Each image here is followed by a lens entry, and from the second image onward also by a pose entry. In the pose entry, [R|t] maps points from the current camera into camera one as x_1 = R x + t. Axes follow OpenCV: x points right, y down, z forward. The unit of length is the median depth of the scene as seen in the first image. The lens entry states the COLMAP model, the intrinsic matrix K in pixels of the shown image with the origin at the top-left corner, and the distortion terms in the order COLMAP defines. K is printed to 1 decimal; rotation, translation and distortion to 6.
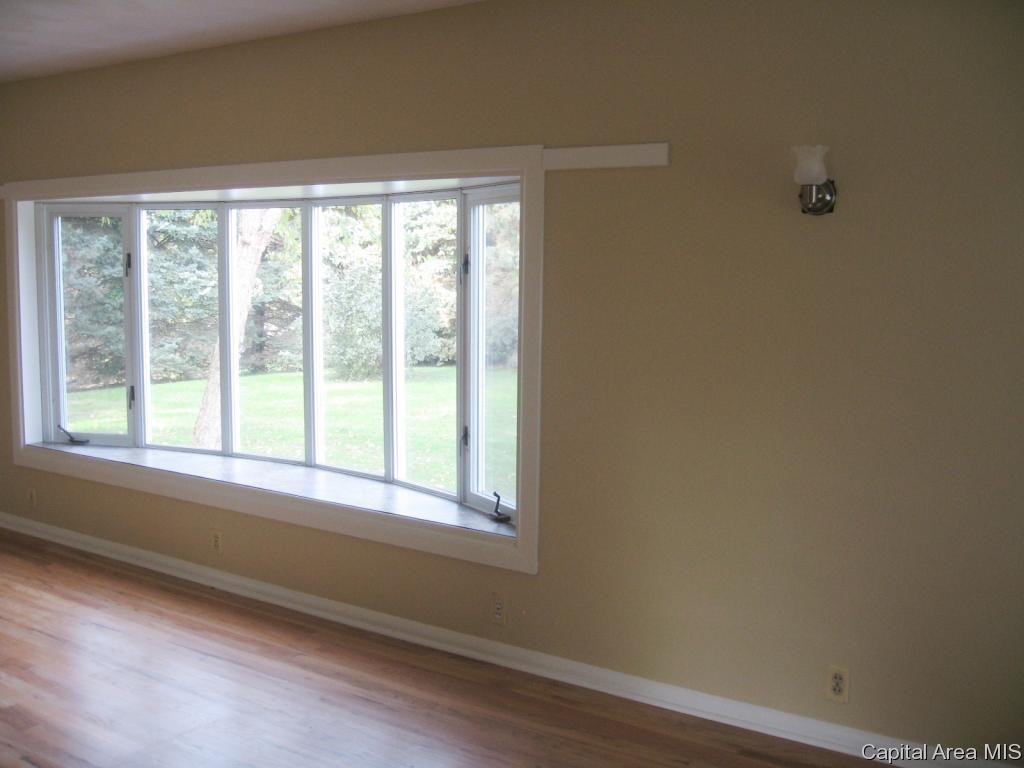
lens RADIAL K [[1124.5, 0, 512.0], [0, 1124.5, 384.0], [0, 0, 1]] dist [-0.151746, 0.155742]
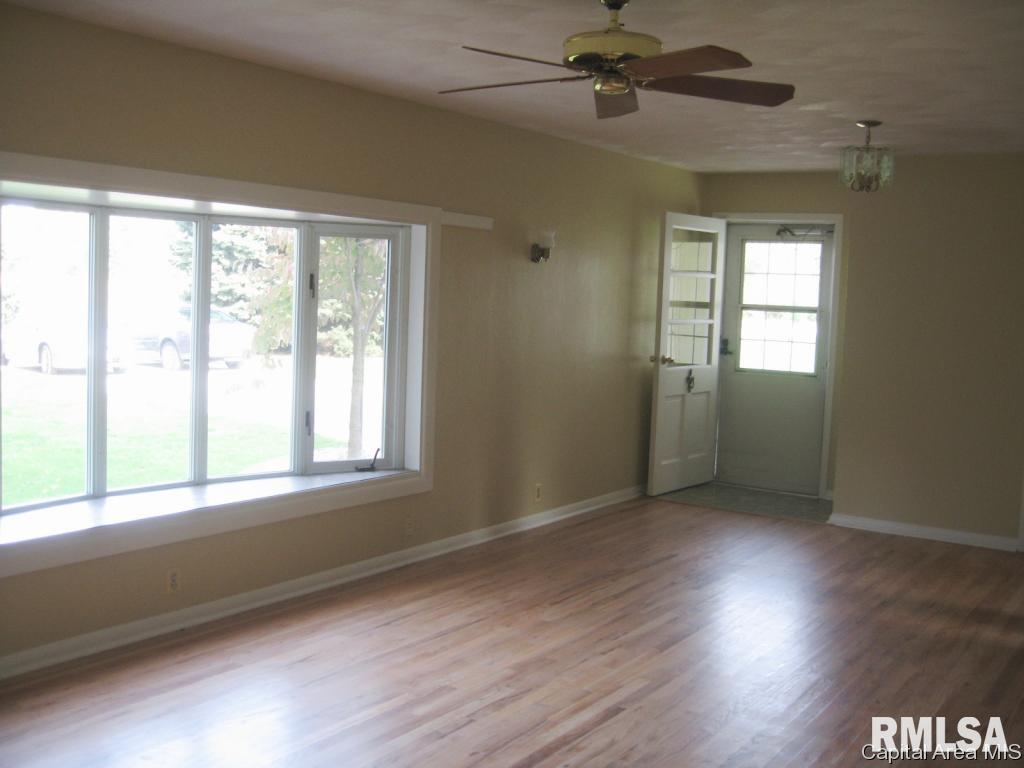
lens RADIAL K [[1124.5, 0, 512.0], [0, 1124.5, 384.0], [0, 0, 1]] dist [-0.151746, 0.155742]
pose [[-0.035911, -0.096709, 0.994665, -1.248025], [0.068381, 0.992736, 0.098990, -0.096704], [-0.997013, 0.071571, -0.029037, 0.783725]]
